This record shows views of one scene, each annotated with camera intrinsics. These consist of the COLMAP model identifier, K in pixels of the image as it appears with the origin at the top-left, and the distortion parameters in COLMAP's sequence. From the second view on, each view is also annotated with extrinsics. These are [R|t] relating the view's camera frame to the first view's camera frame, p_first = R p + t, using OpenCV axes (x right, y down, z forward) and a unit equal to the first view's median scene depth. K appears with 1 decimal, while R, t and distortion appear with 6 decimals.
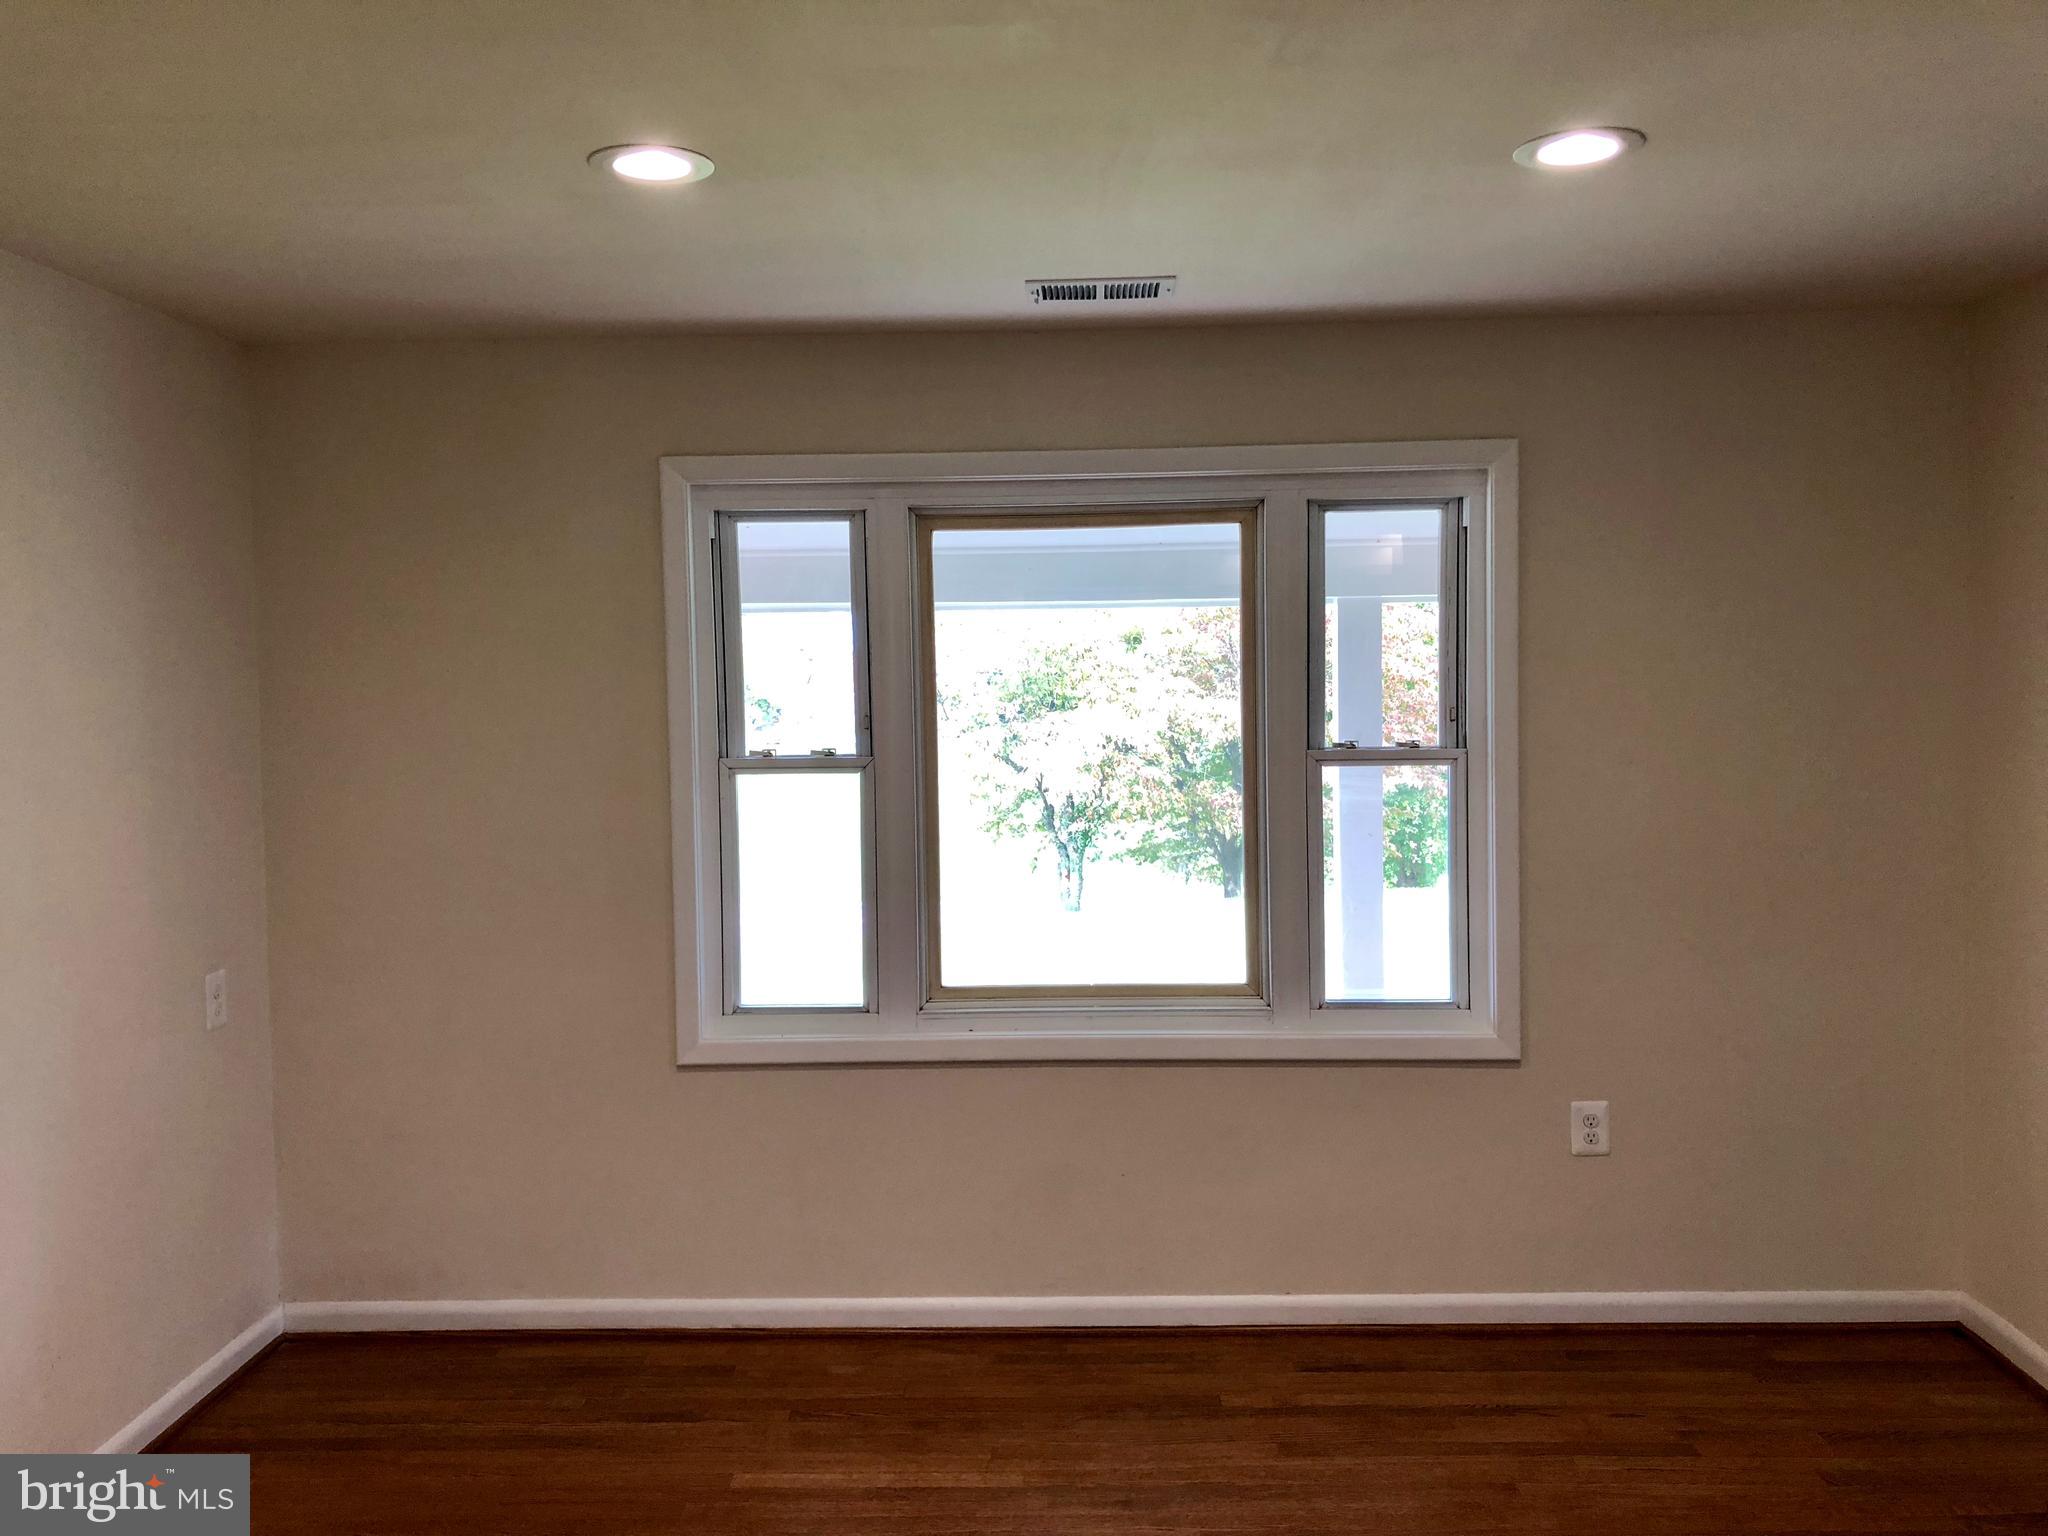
lens RADIAL K [[1682.6, 0, 1029.2], [0, 1682.6, 764.3], [0, 0, 1]] dist [0.016383, -0.002722]
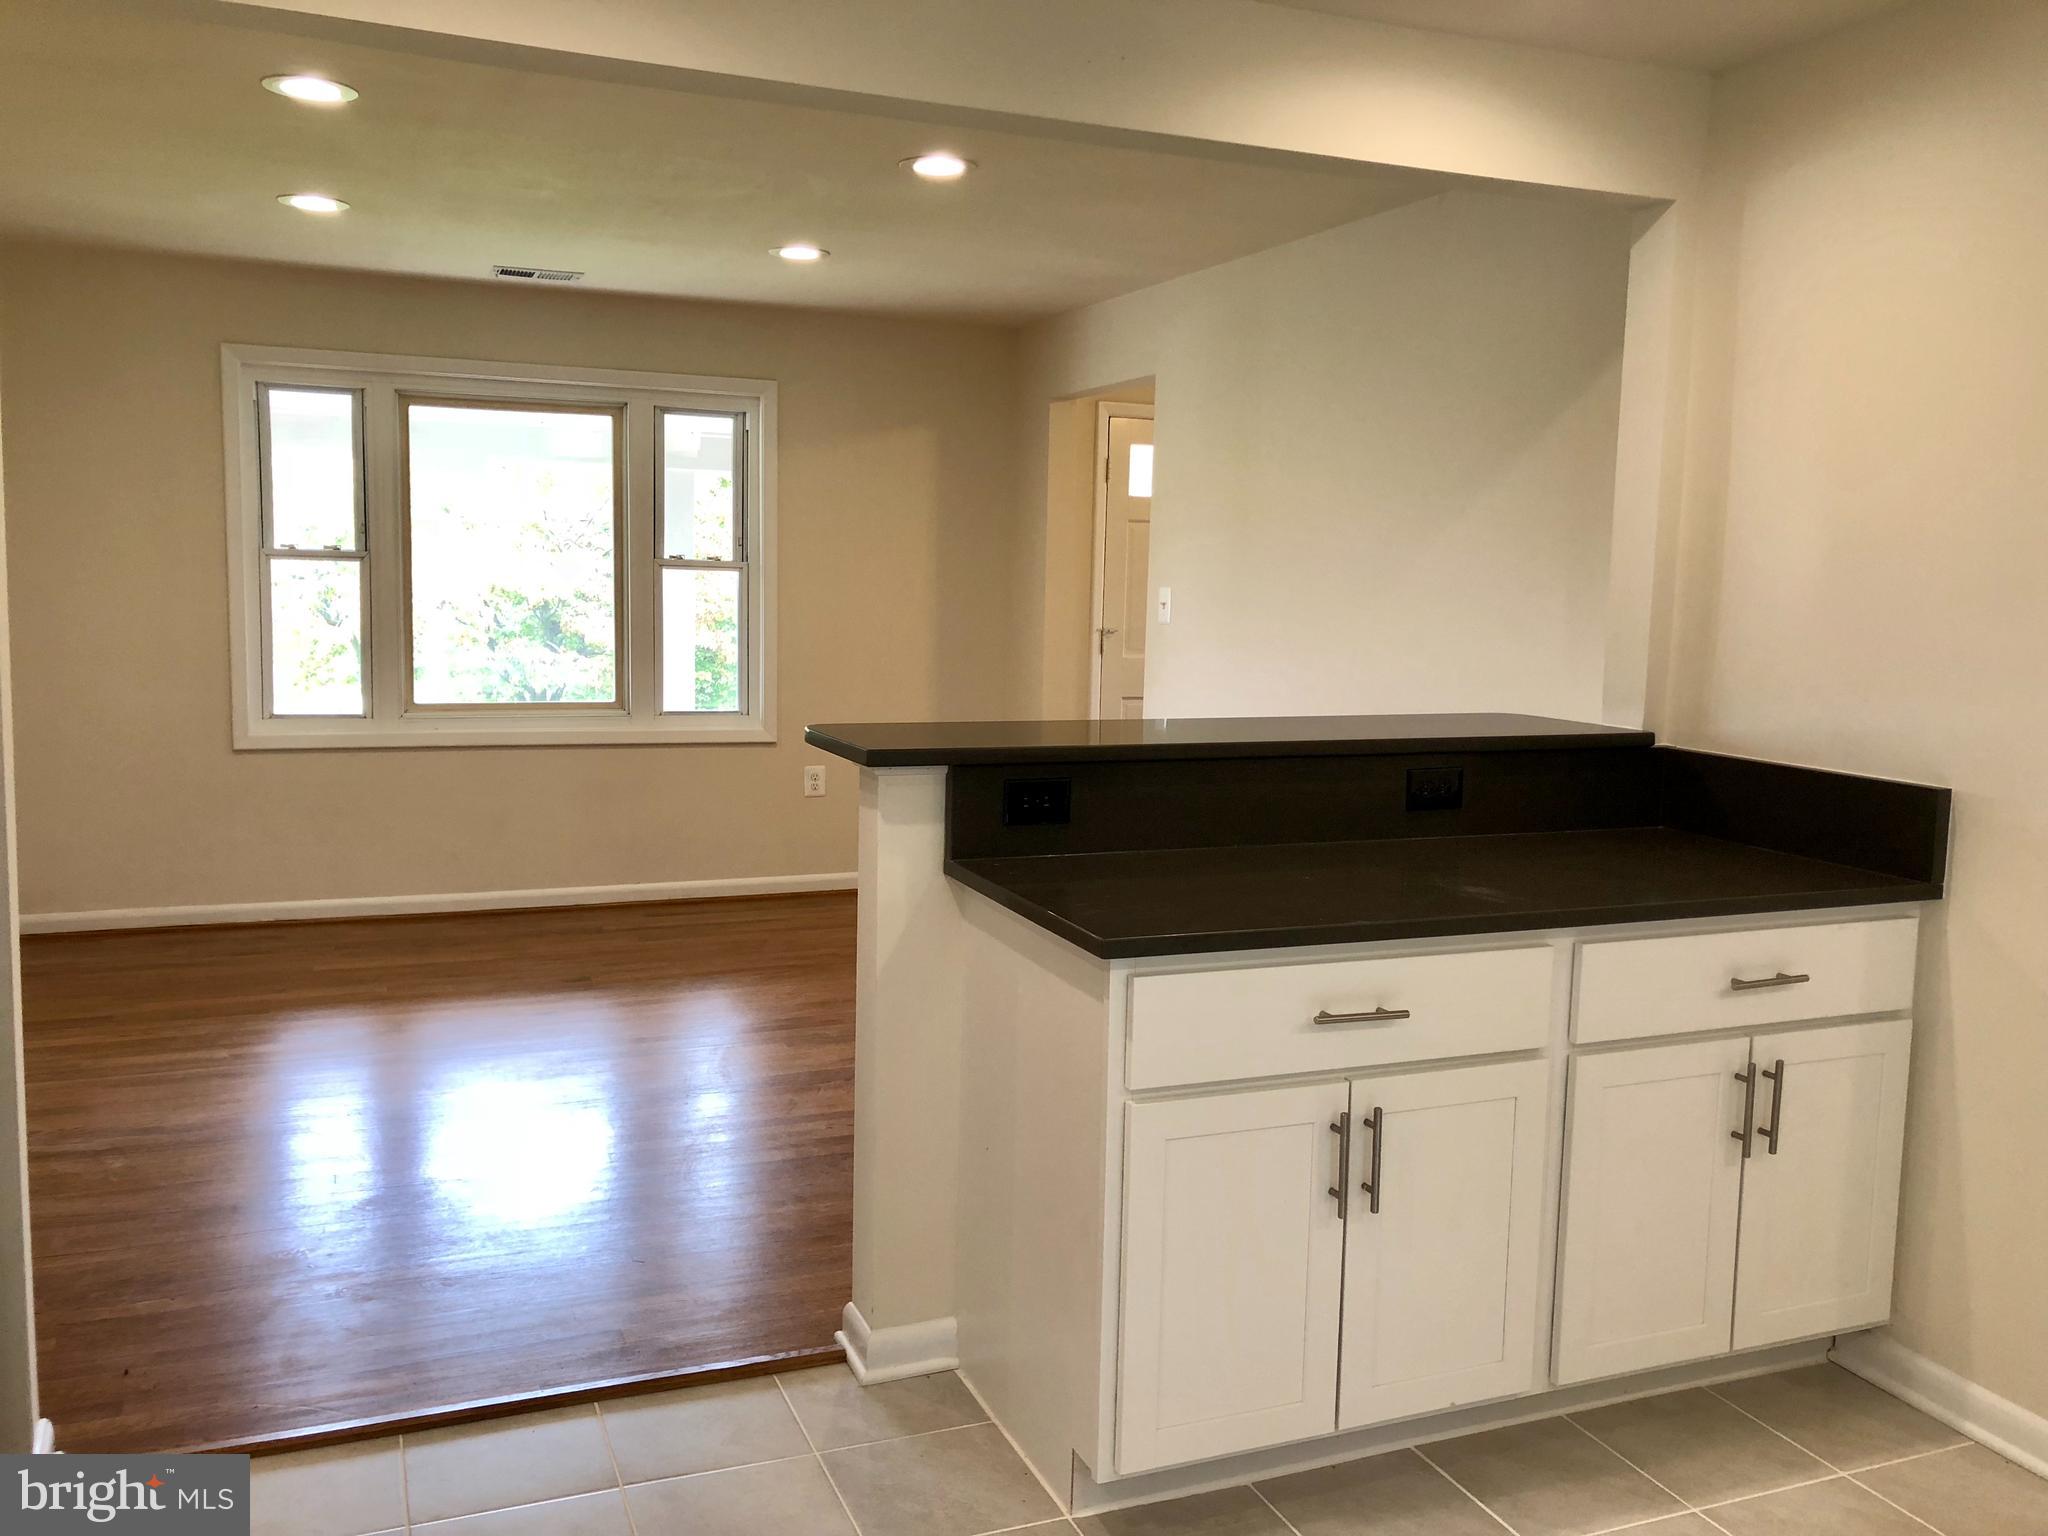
lens RADIAL K [[1682.6, 0, 1029.2], [0, 1682.6, 764.3], [0, 0, 1]] dist [0.016383, -0.002722]
pose [[0.915051, -0.008197, 0.403255, -0.164908], [-0.018770, 0.997845, 0.062874, 0.081939], [-0.402901, -0.065102, 0.912925, -0.669748]]
